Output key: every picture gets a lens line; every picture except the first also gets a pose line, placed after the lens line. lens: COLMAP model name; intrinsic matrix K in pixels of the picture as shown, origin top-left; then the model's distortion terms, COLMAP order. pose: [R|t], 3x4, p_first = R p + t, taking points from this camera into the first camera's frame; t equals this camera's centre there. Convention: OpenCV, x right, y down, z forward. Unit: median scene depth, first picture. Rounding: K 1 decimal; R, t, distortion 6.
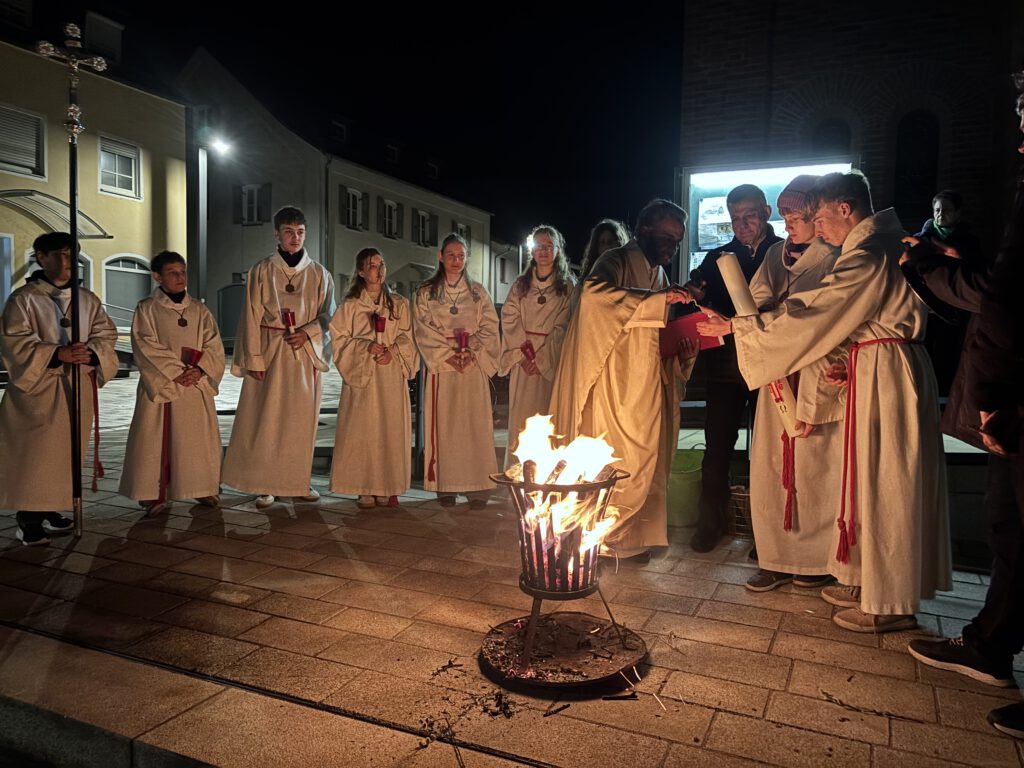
lens RADIAL K [[768.5, 0, 512.0], [0, 768.5, 384.0], [0, 0, 1]] dist [0.089954, -0.189951]
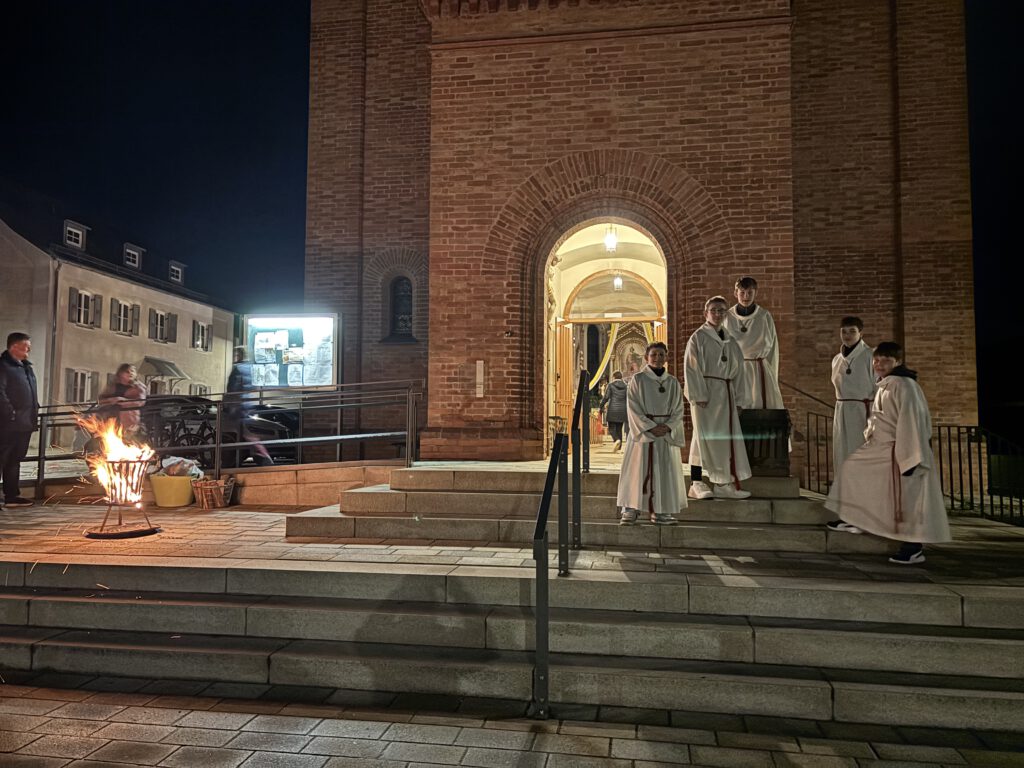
lens RADIAL K [[768.5, 0, 512.0], [0, 768.5, 384.0], [0, 0, 1]] dist [0.089954, -0.189951]
pose [[0.961920, 0.007041, 0.273240, 0.203095], [0.026726, 0.992455, -0.119658, 0.052147], [-0.272021, 0.122404, 0.954475, -0.457486]]
